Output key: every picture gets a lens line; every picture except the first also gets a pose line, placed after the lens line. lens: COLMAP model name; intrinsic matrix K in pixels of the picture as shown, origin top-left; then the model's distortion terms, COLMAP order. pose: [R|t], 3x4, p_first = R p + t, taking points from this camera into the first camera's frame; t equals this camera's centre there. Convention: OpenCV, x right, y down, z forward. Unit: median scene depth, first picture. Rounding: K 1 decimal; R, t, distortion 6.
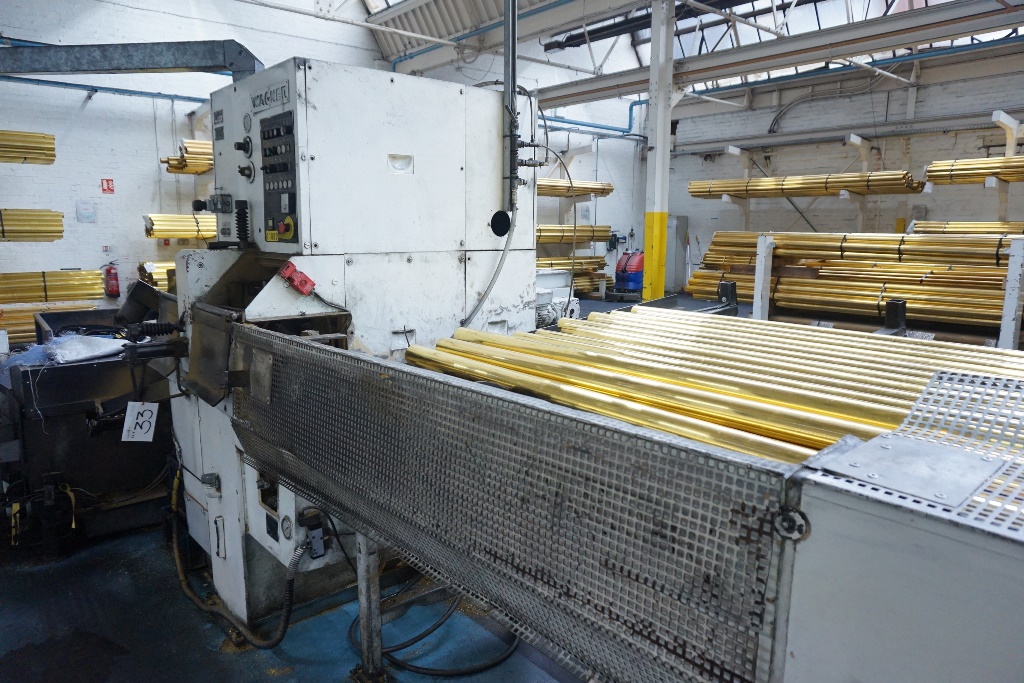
lens RADIAL K [[692.7, 0, 511.1], [0, 692.7, 341.9], [0, 0, 1]] dist [-0.019850, 0.010623]
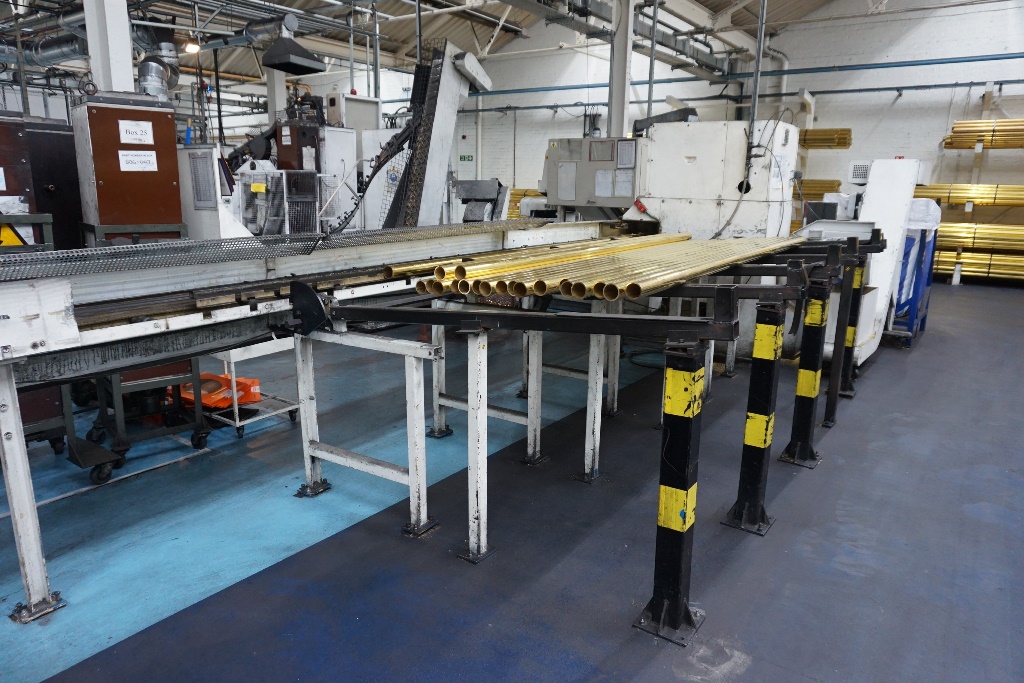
lens RADIAL K [[692.7, 0, 511.1], [0, 692.7, 343.7], [0, 0, 1]] dist [-0.019850, 0.010623]
pose [[0.261635, 0.216322, -0.940613, 1.778063], [-0.173833, 0.969184, 0.174540, 0.036357], [0.949384, 0.117844, 0.291176, -0.164129]]
